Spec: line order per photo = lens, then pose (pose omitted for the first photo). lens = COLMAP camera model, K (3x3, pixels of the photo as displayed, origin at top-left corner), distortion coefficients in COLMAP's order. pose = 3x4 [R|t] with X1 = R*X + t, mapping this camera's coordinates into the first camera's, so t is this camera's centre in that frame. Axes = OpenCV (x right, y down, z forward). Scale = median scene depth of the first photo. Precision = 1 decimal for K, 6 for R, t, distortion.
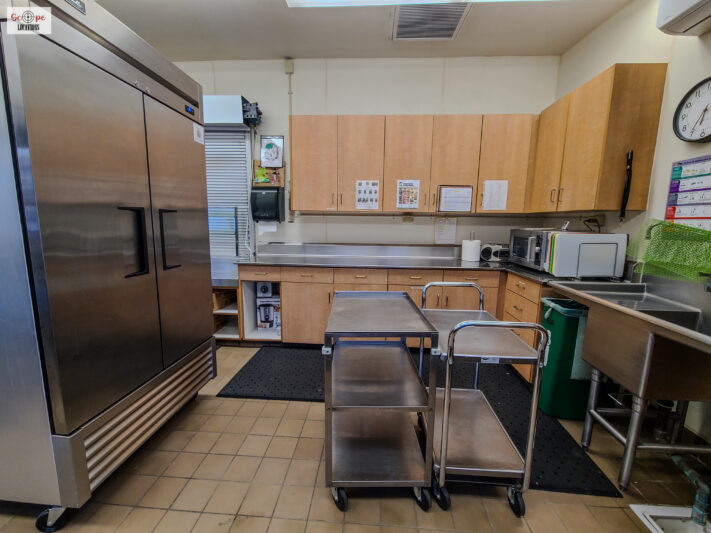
lens RADIAL K [[287.9, 0, 357.0], [0, 287.9, 265.6], [0, 0, 1]] dist [-0.001954, -0.000423]
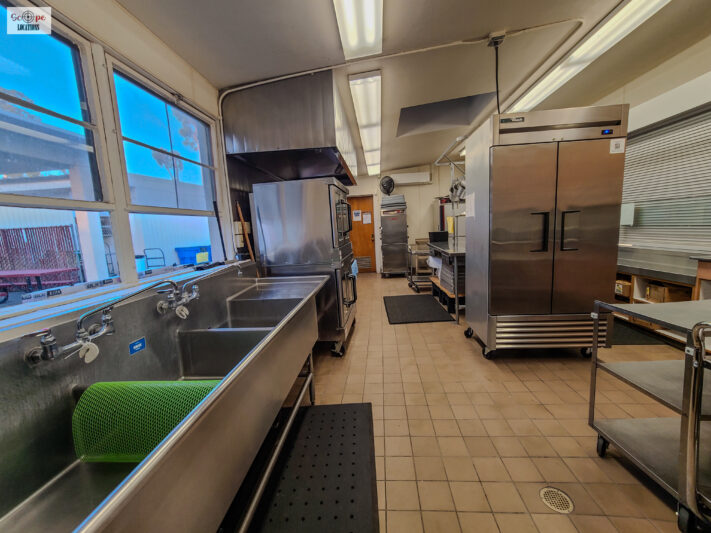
lens RADIAL K [[287.9, 0, 350.9], [0, 287.9, 262.8], [0, 0, 1]] dist [-0.001954, -0.000423]
pose [[-0.037980, 0.107622, -0.993466, 0.840032], [-0.095394, 0.989253, 0.110812, 0.014355], [0.994715, 0.098980, -0.027305, -0.064214]]
